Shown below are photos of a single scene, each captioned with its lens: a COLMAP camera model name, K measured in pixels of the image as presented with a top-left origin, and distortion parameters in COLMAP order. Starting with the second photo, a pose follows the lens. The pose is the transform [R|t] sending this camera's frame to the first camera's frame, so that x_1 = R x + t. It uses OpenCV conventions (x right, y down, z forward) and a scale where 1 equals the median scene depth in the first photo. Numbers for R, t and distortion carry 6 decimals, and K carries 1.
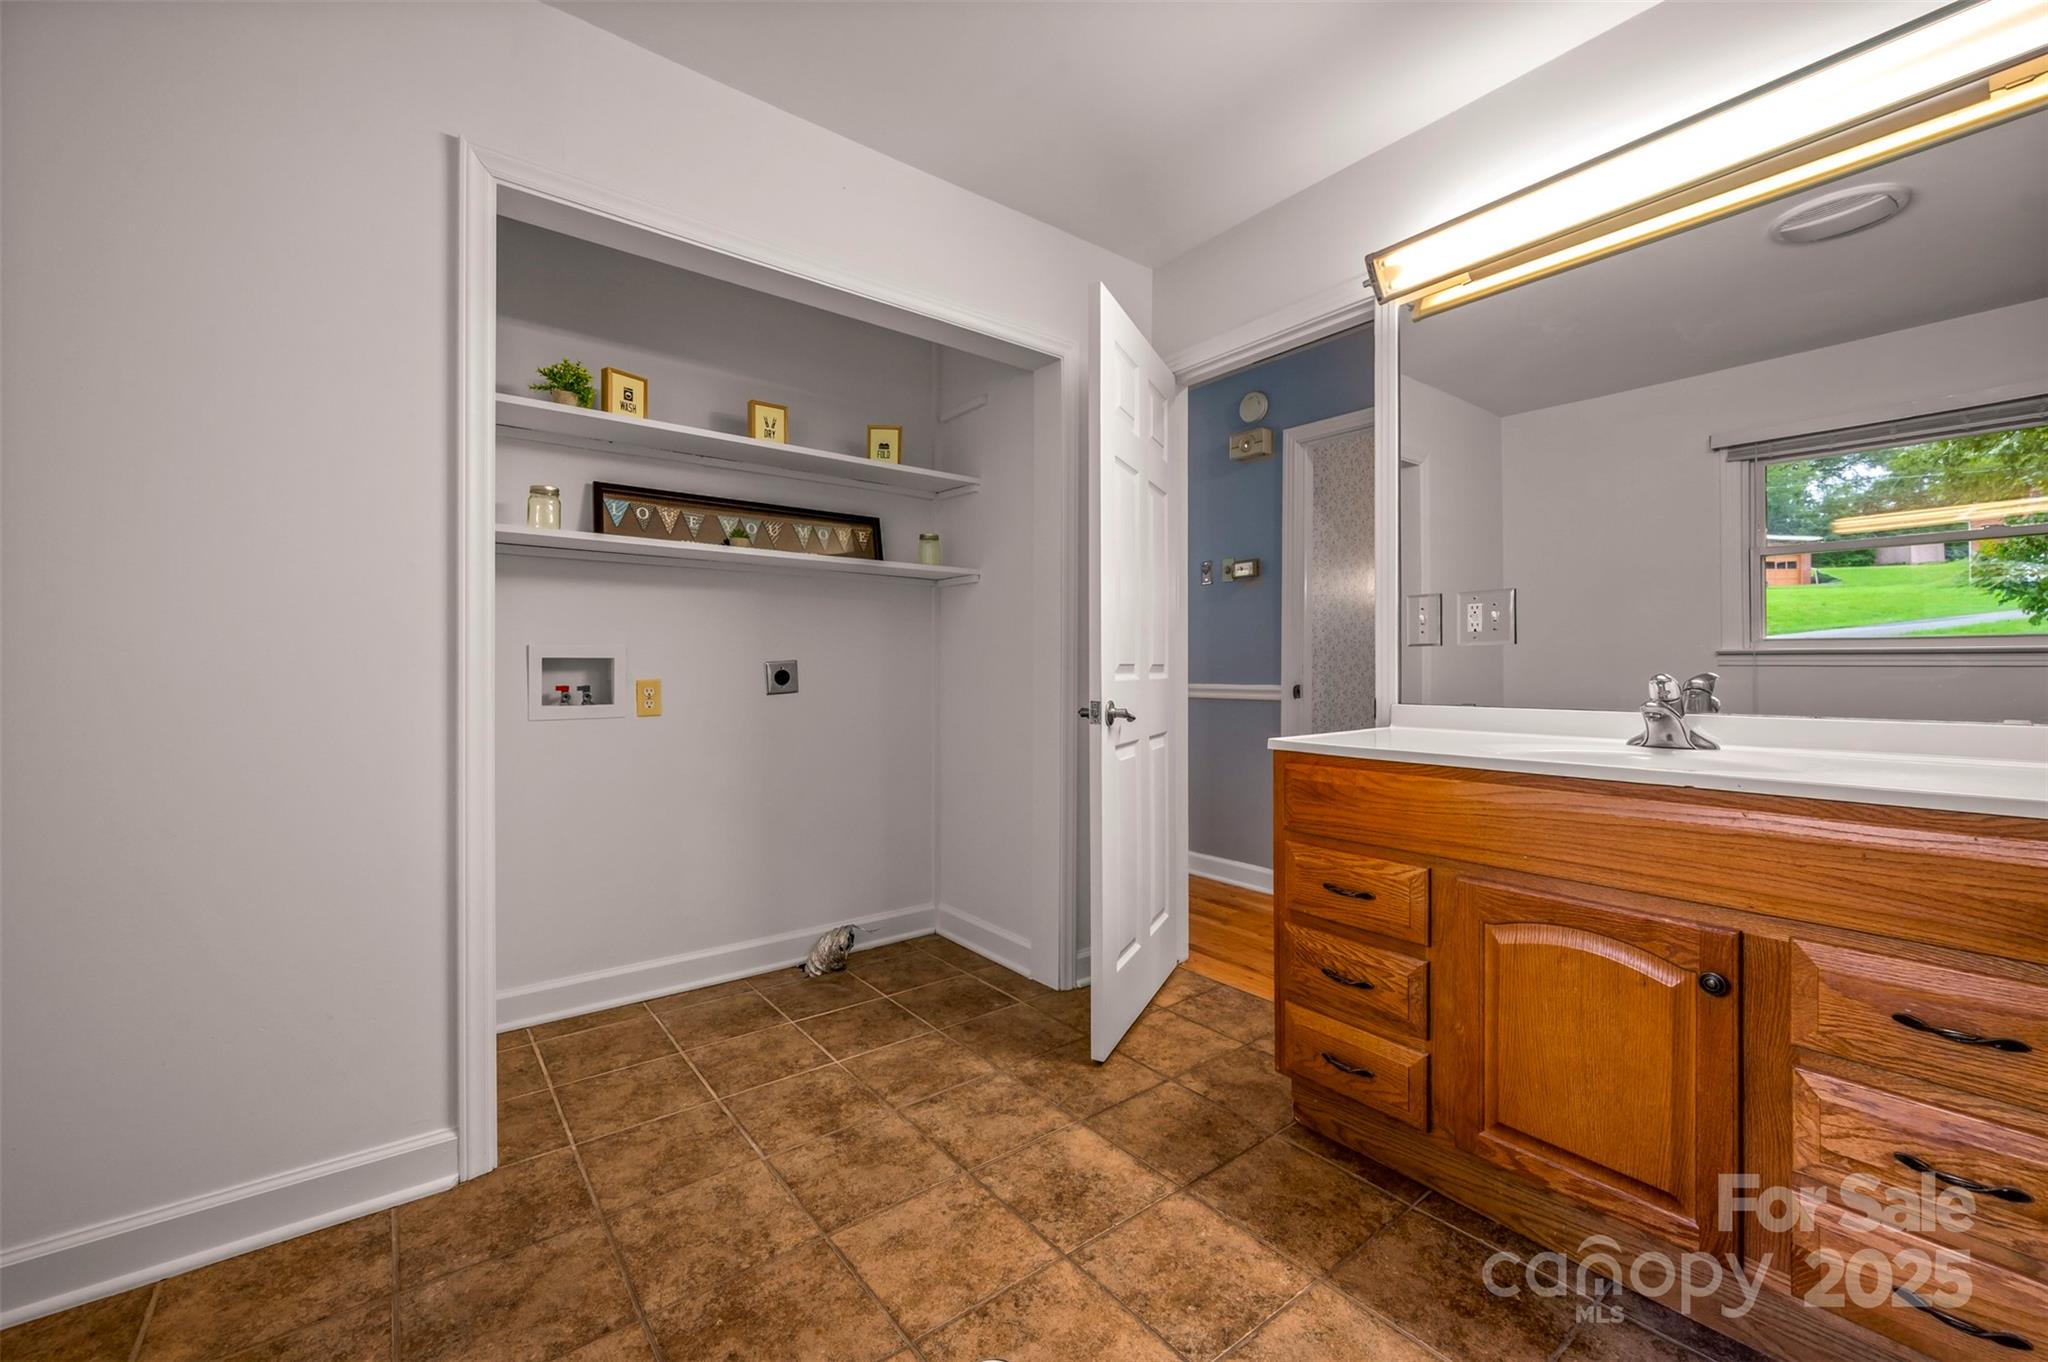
lens RADIAL K [[803.1, 0, 1031.8], [0, 803.1, 684.6], [0, 0, 1]] dist [0.000703, -0.000201]
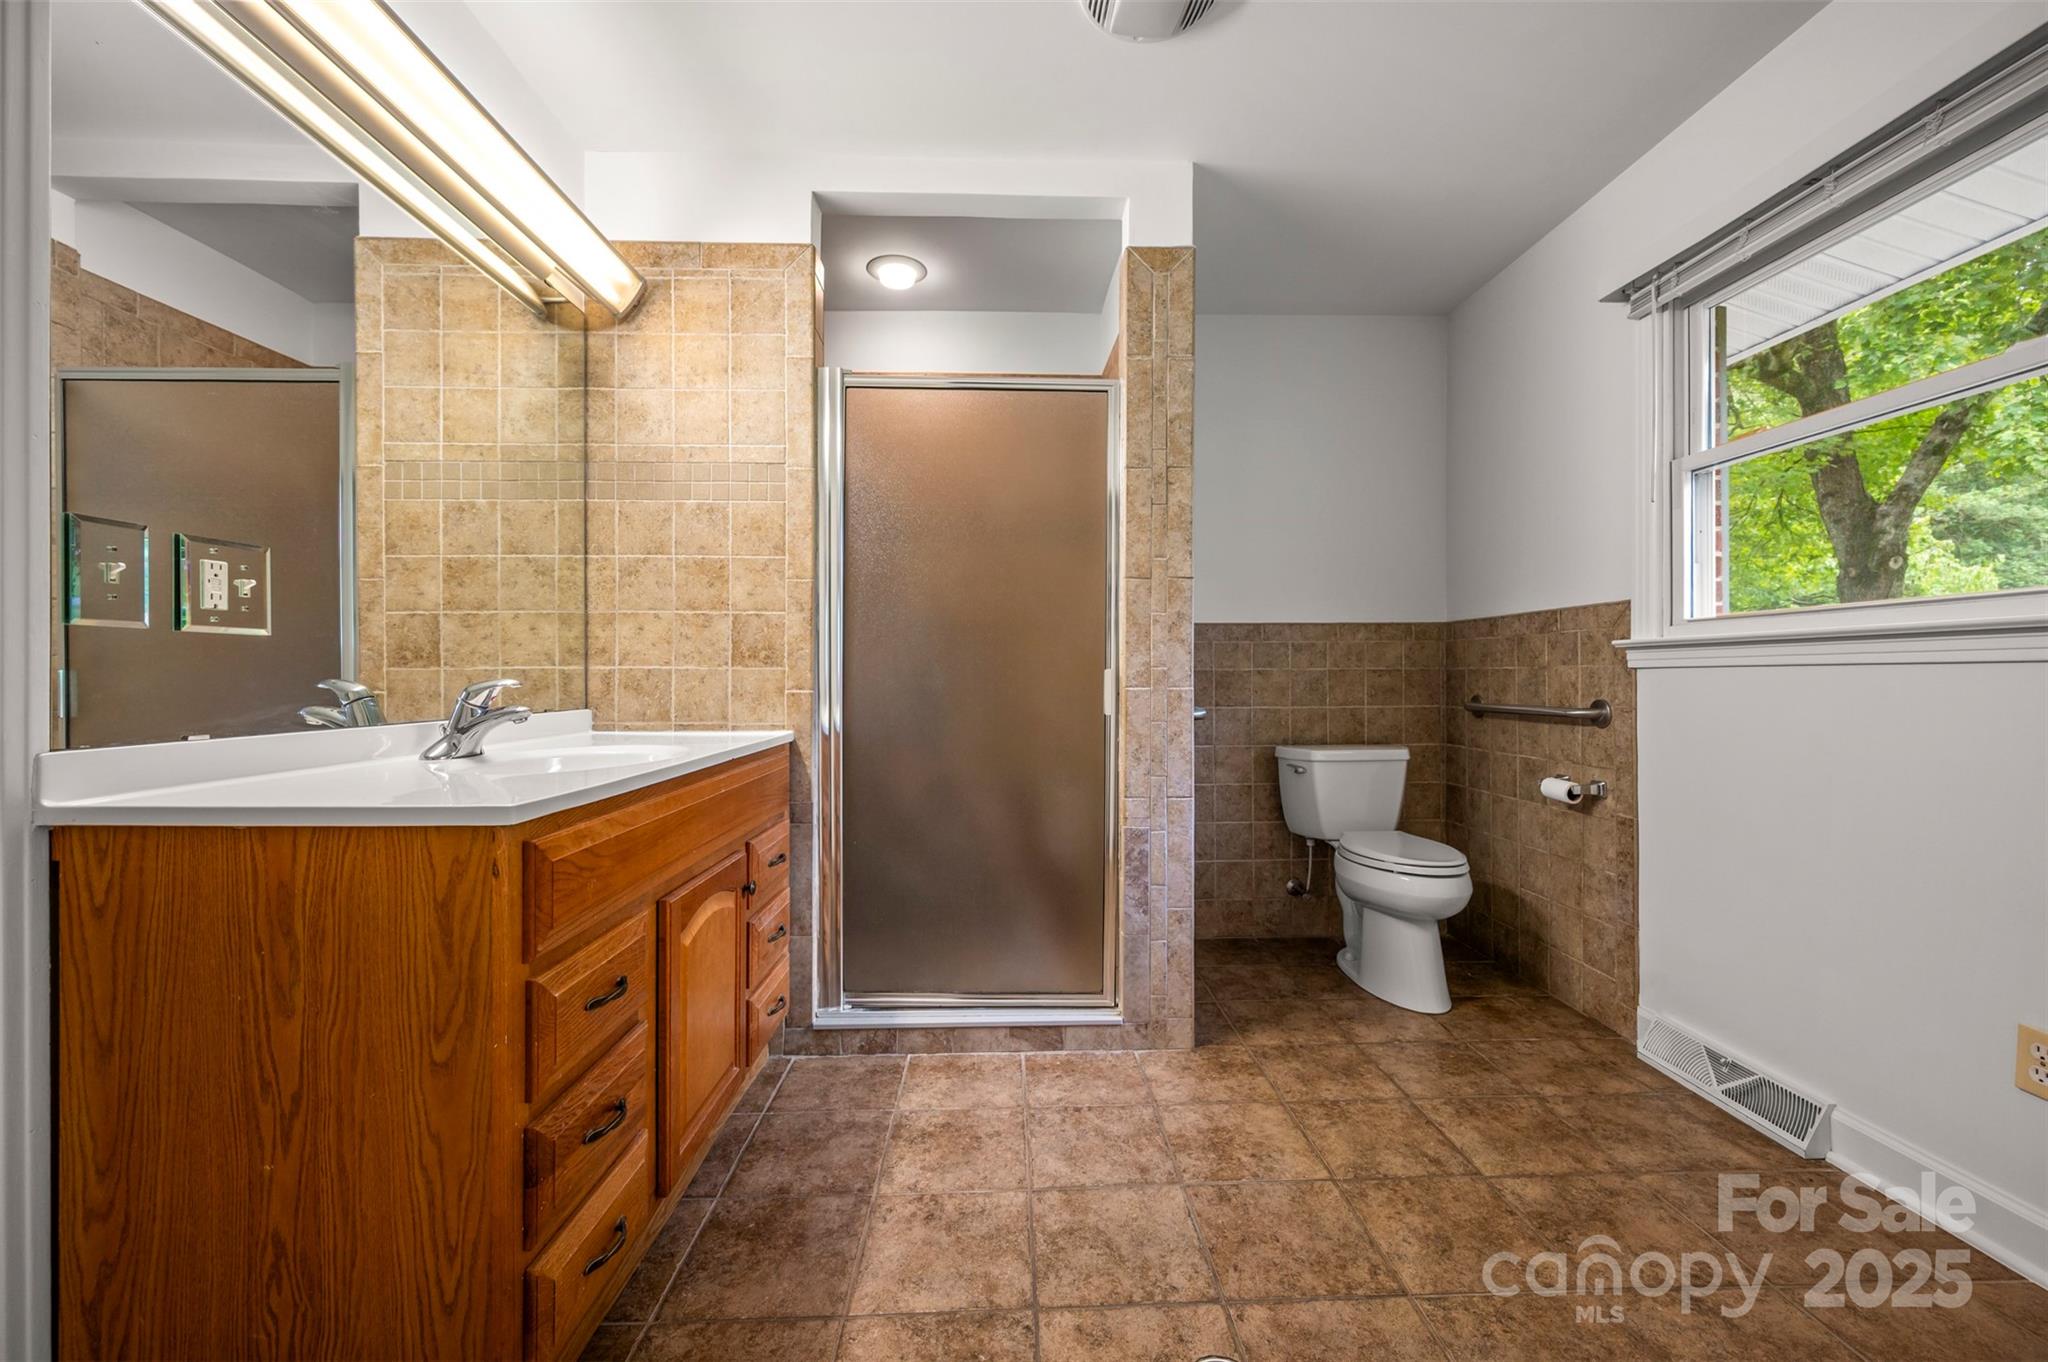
lens RADIAL K [[803.1, 0, 1031.8], [0, 803.1, 684.6], [0, 0, 1]] dist [0.000703, -0.000201]
pose [[-0.804110, -0.005556, 0.594455, -0.400905], [0.006136, 0.999825, 0.017644, -0.027396], [-0.594449, 0.017836, -0.803935, 1.701237]]
